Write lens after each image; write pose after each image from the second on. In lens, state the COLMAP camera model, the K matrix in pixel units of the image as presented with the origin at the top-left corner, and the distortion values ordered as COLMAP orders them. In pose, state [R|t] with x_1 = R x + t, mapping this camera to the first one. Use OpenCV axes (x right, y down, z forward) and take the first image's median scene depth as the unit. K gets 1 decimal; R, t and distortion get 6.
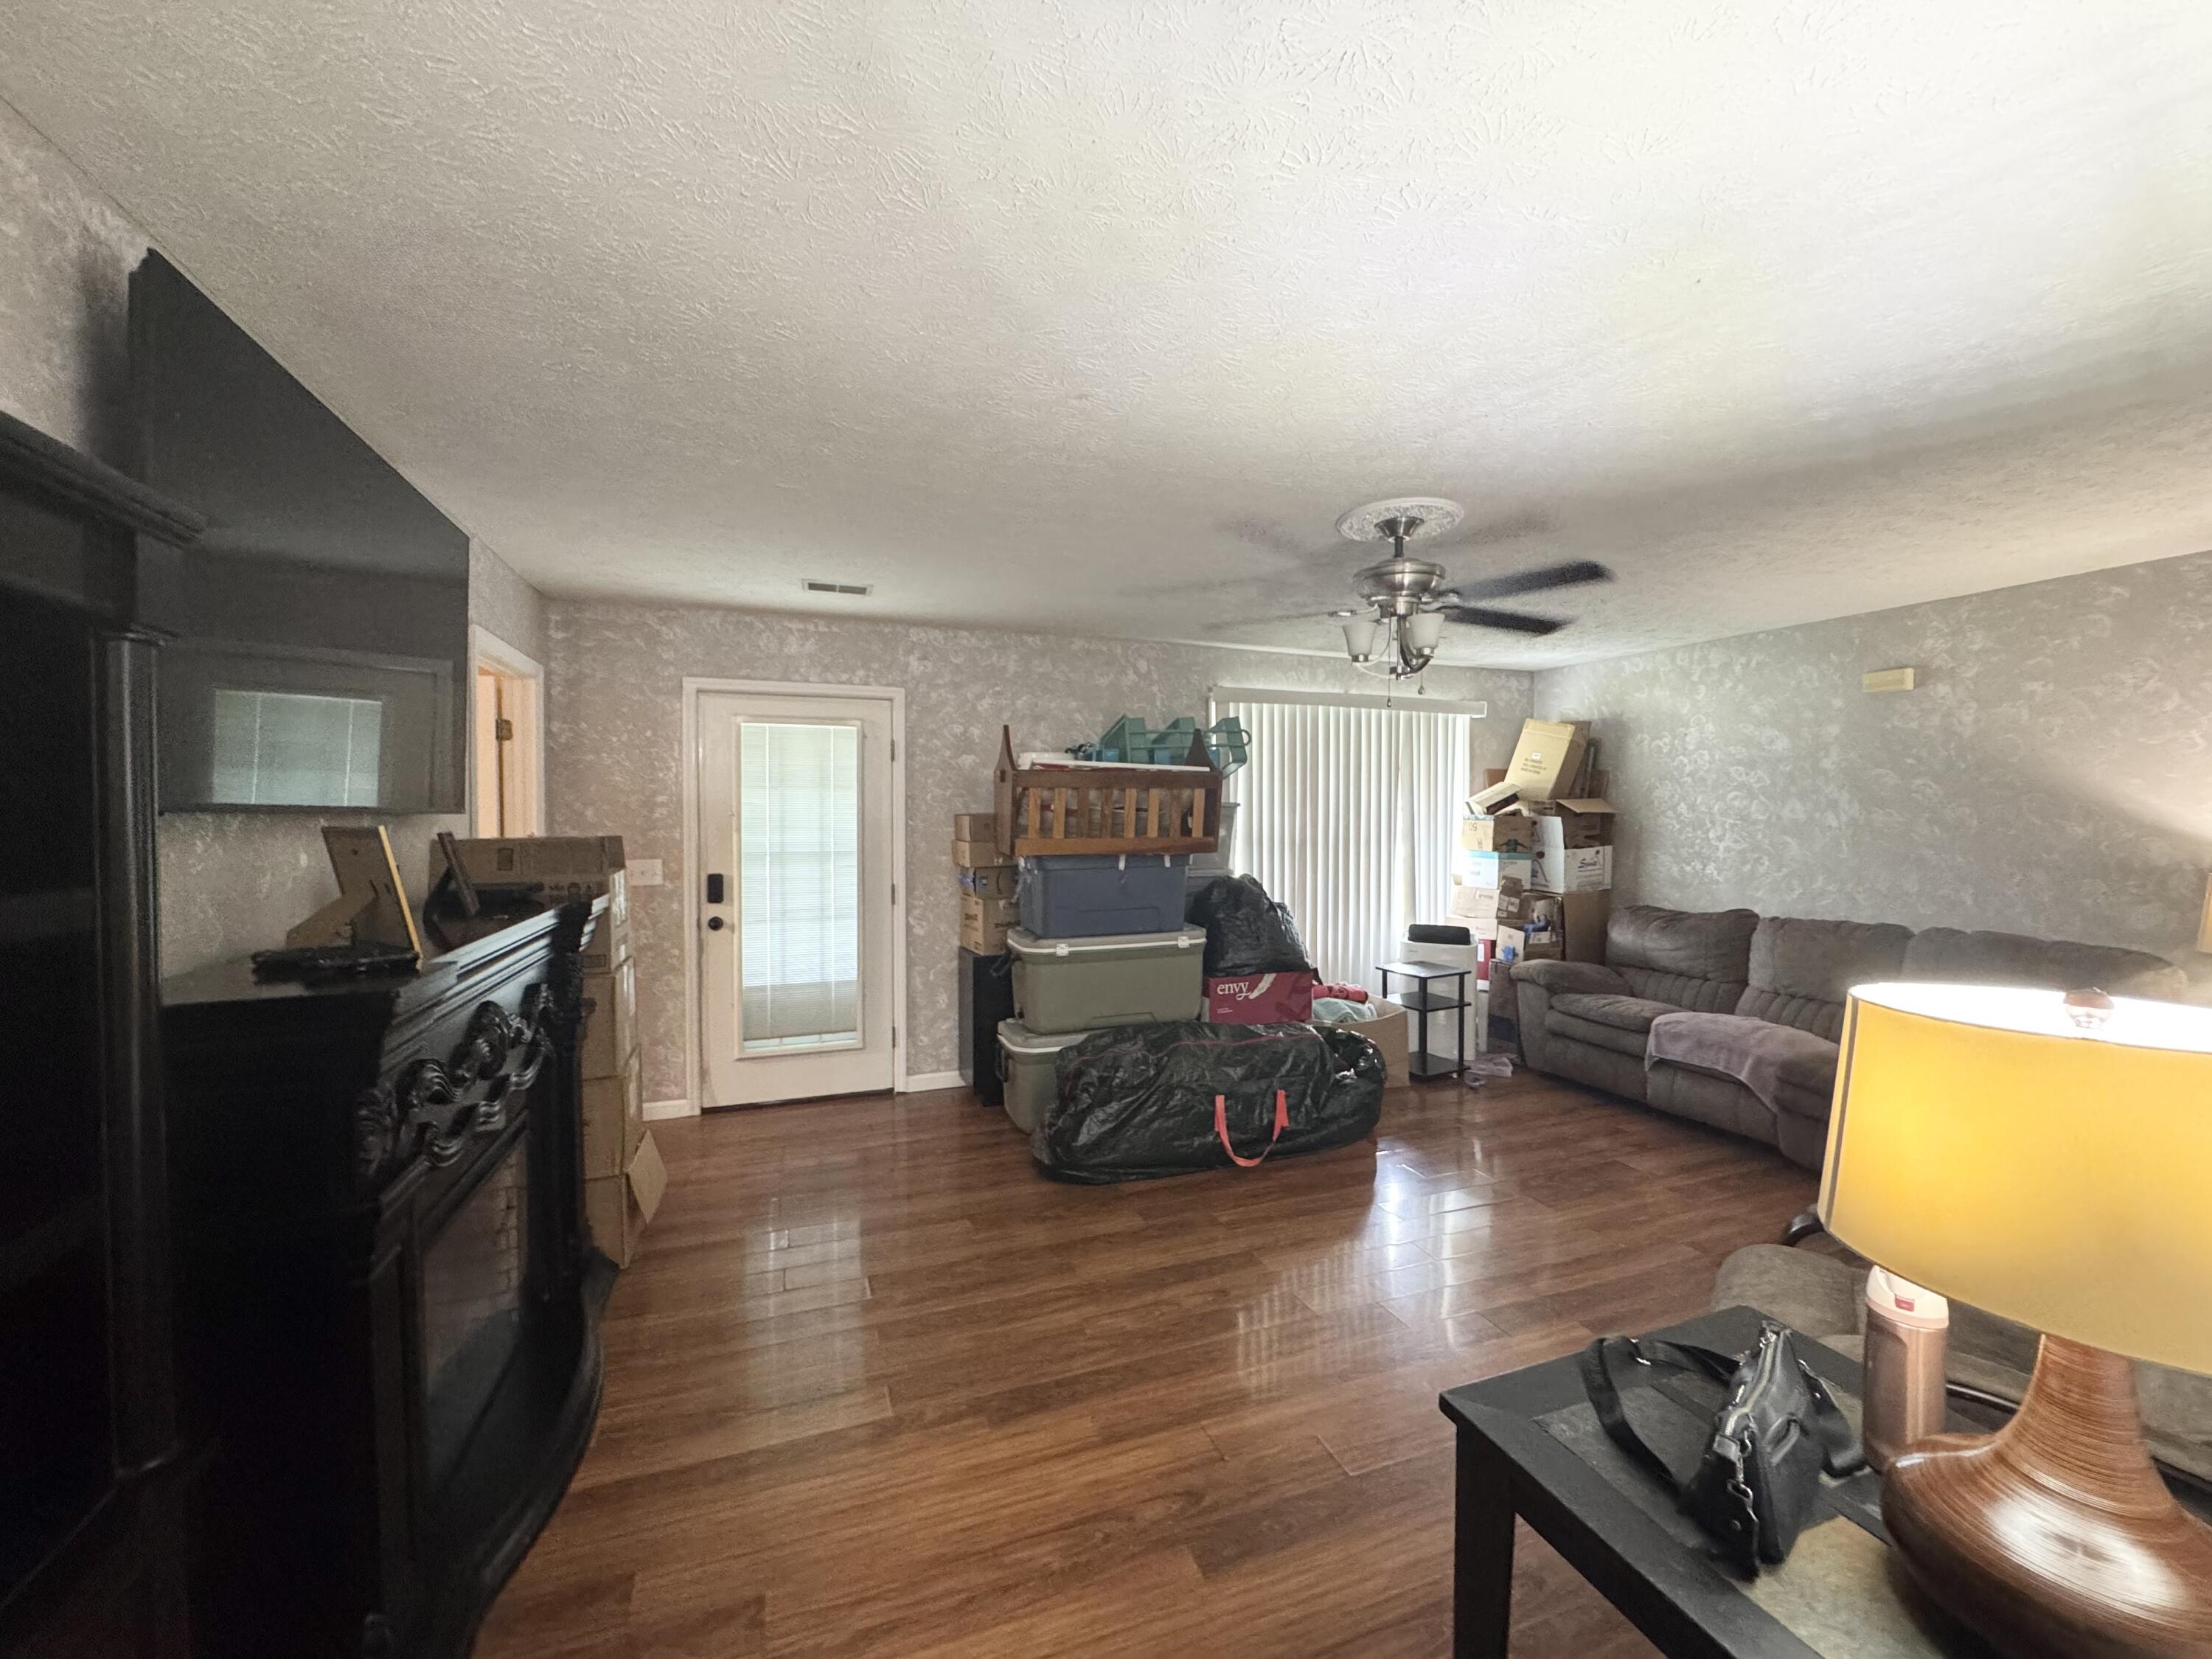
lens RADIAL K [[884.7, 0, 1106.0], [0, 884.7, 829.5], [0, 0, 1]] dist [-0.000539, -0.000242]
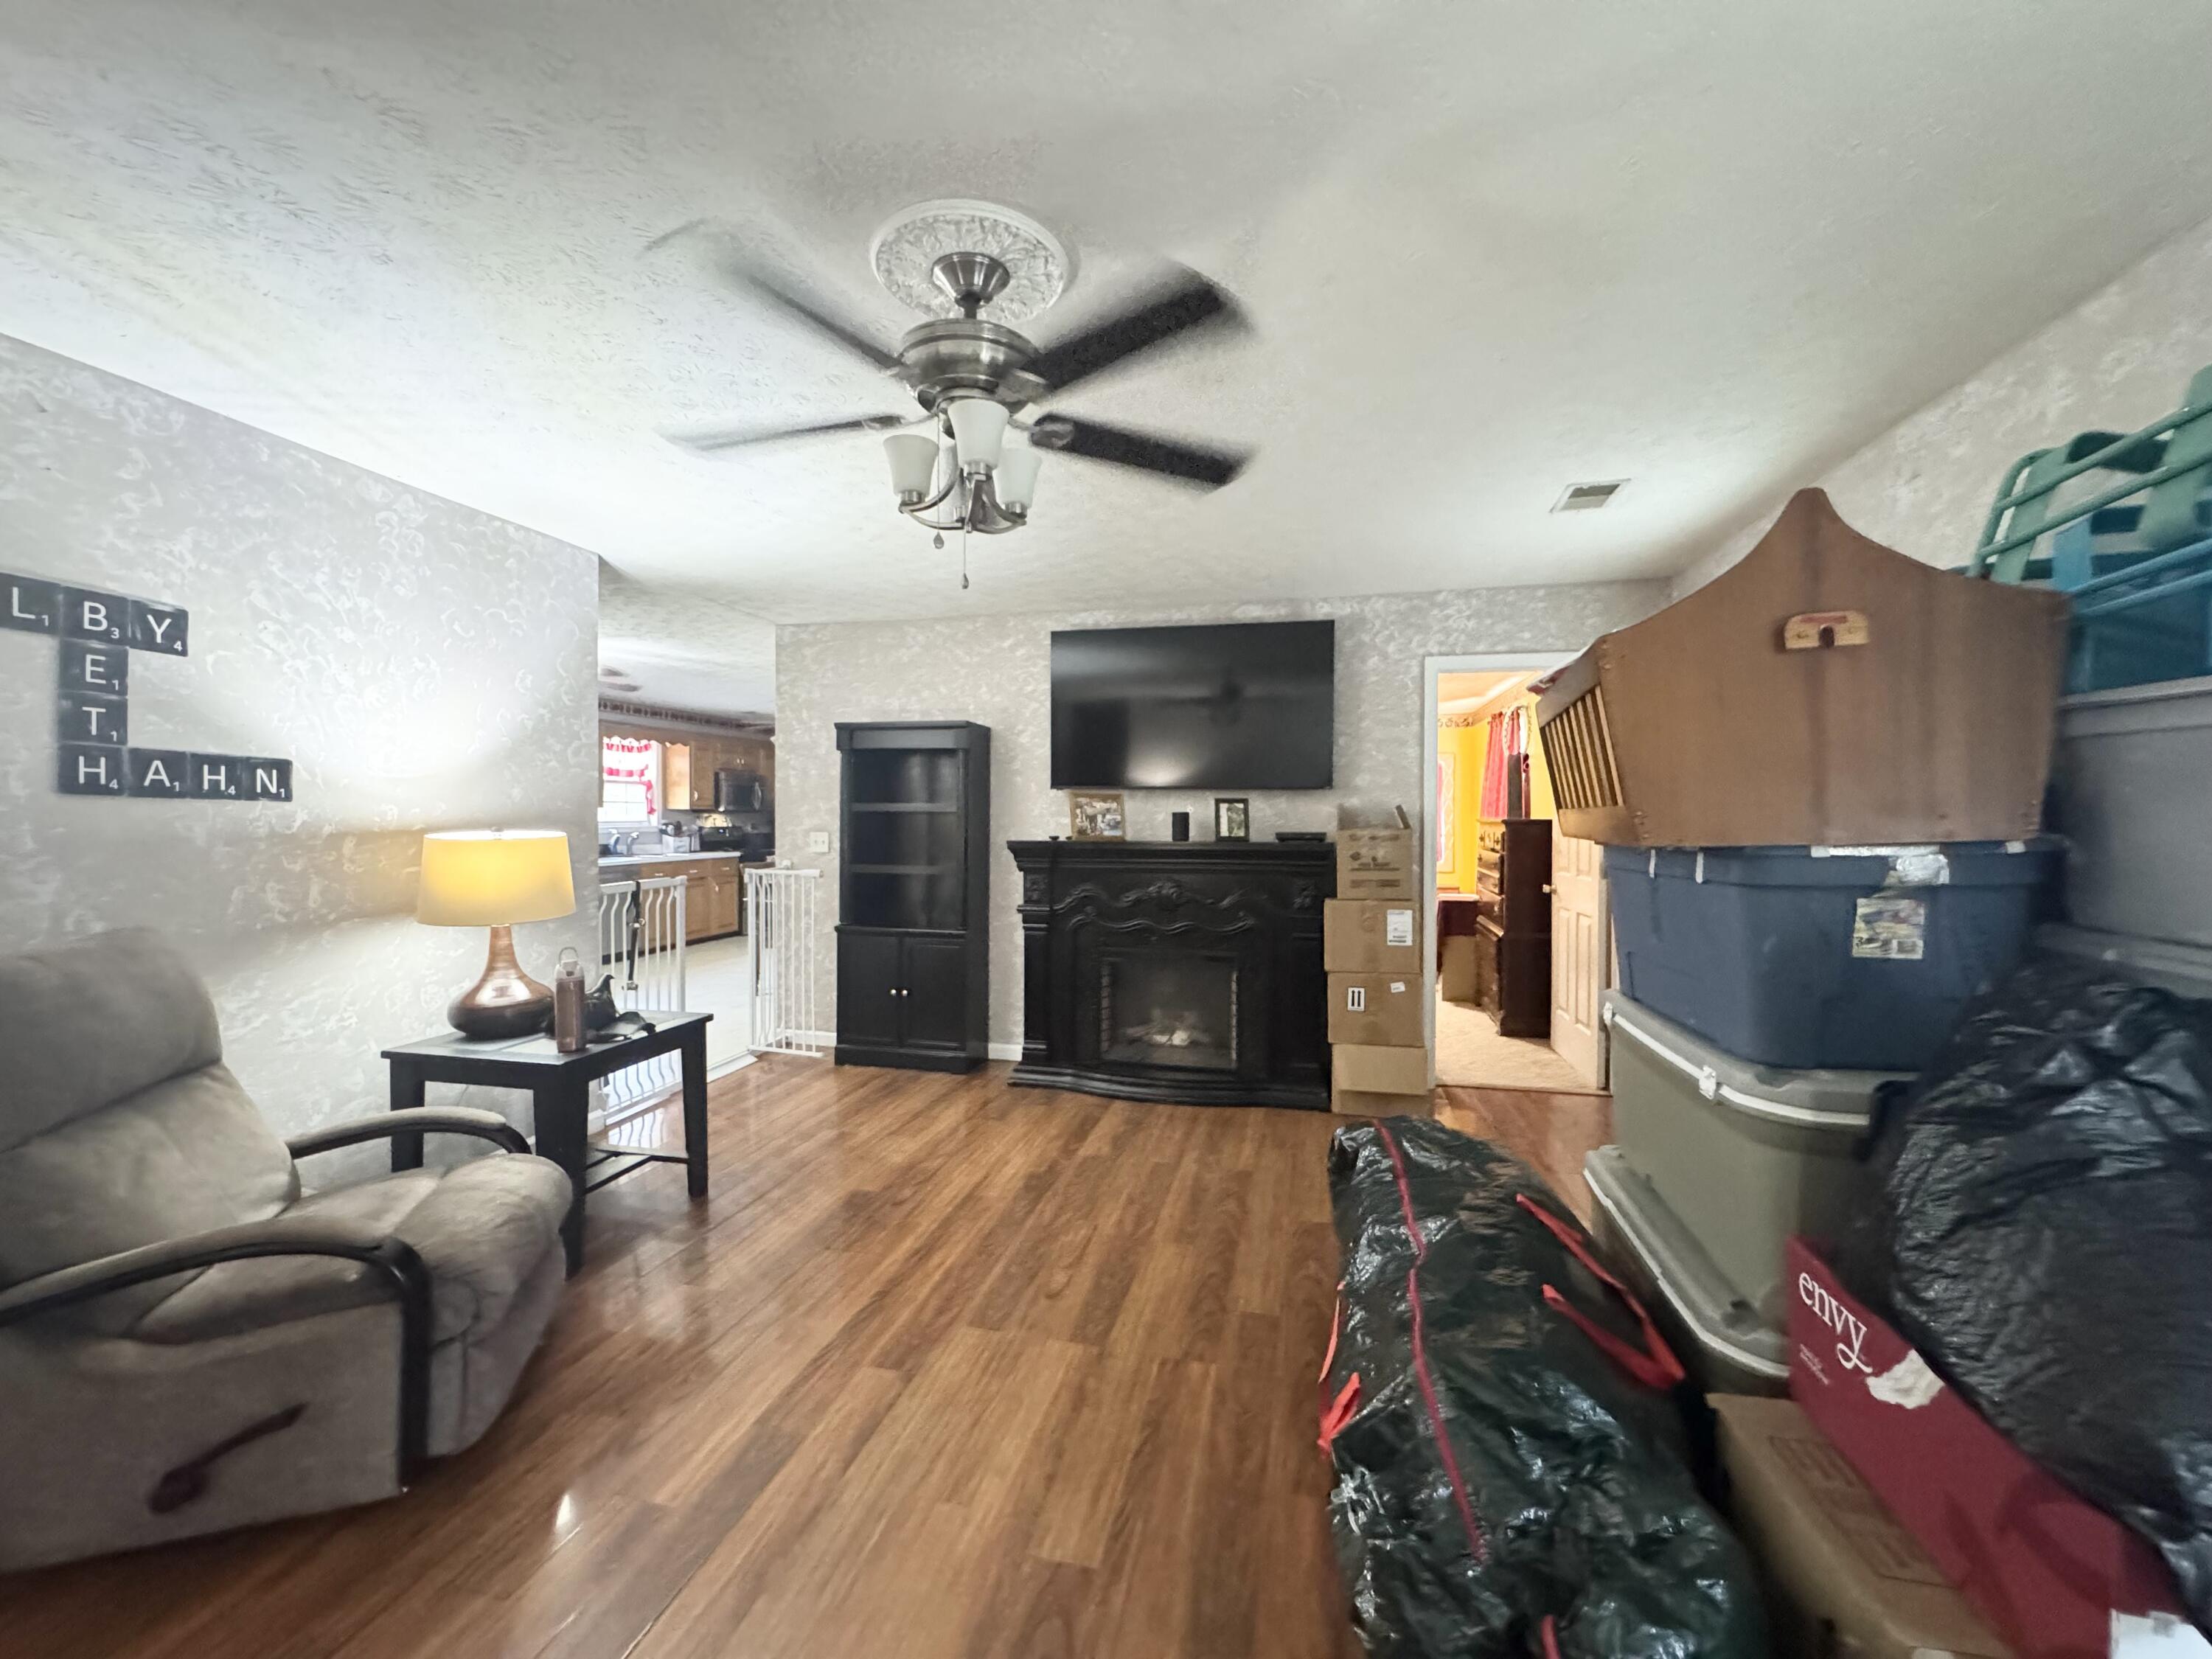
lens RADIAL K [[884.7, 0, 1106.0], [0, 884.7, 829.5], [0, 0, 1]] dist [-0.000539, -0.000242]
pose [[-0.562318, 0.011931, -0.826835, 0.987781], [-0.013818, 0.999621, 0.023822, 0.028848], [0.826806, 0.024821, -0.561940, 1.806229]]
